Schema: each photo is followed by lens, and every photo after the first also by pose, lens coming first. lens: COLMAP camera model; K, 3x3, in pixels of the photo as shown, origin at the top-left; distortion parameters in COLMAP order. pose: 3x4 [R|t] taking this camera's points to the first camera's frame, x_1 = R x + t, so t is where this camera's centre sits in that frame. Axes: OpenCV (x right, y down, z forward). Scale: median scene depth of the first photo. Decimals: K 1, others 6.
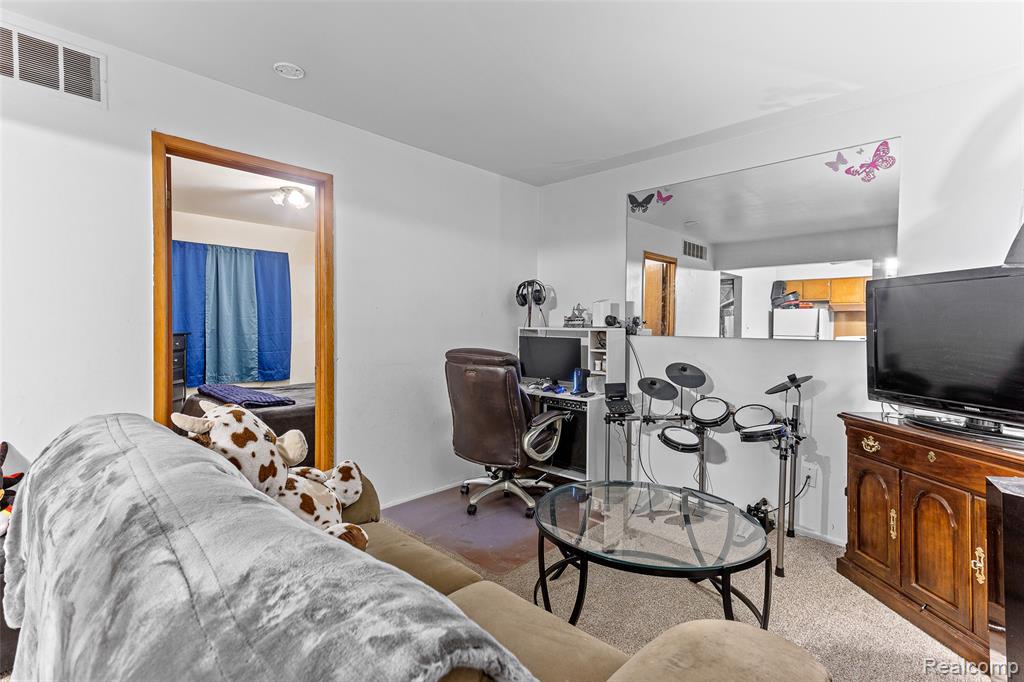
lens RADIAL K [[482.1, 0, 510.1], [0, 482.1, 321.9], [0, 0, 1]] dist [0.026133, 0.001066]
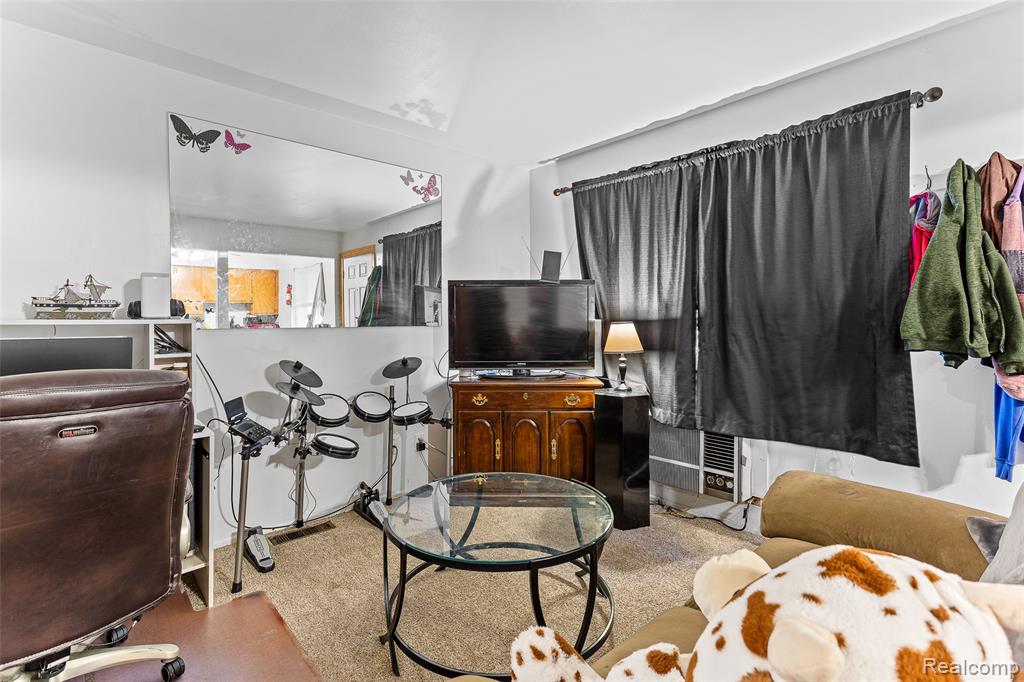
lens RADIAL K [[482.1, 0, 510.1], [0, 482.1, 321.9], [0, 0, 1]] dist [0.026133, 0.001066]
pose [[0.089663, -0.016483, 0.995836, -0.390086], [-0.002354, 0.999857, 0.016761, 0.004229], [-0.995969, -0.003847, 0.089611, 0.503181]]
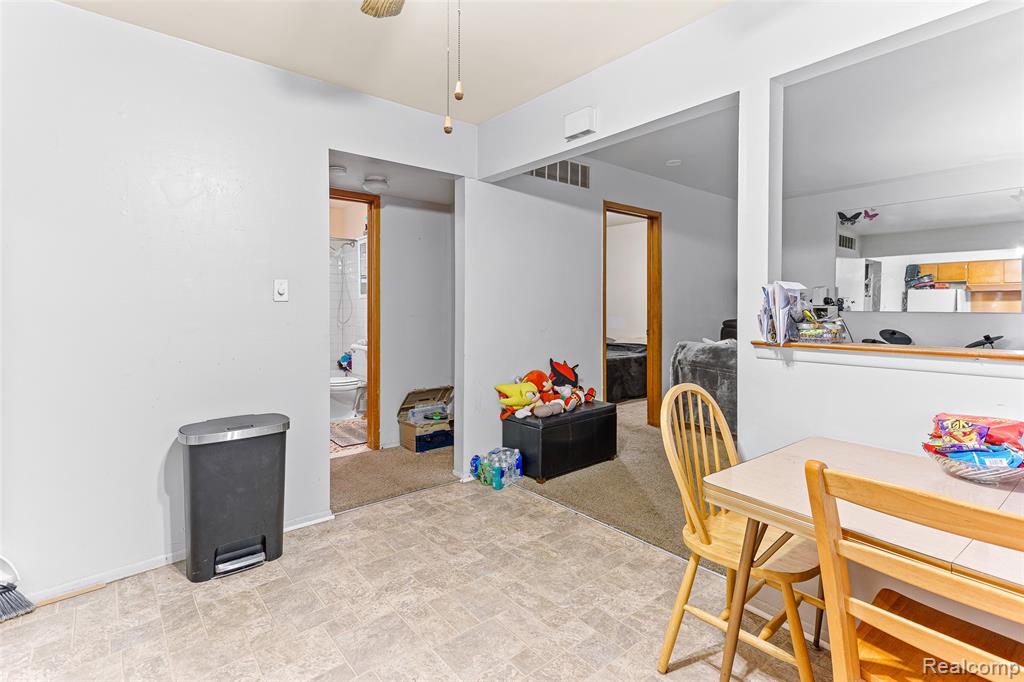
lens RADIAL K [[492.9, 0, 510.8], [0, 492.9, 303.7], [0, 0, 1]] dist [0.032484, 0.001110]
pose [[0.994496, -0.006929, -0.104544, -0.579920], [0.006922, 0.999976, -0.000435, -0.000565], [0.104545, -0.000291, 0.994520, -0.582809]]
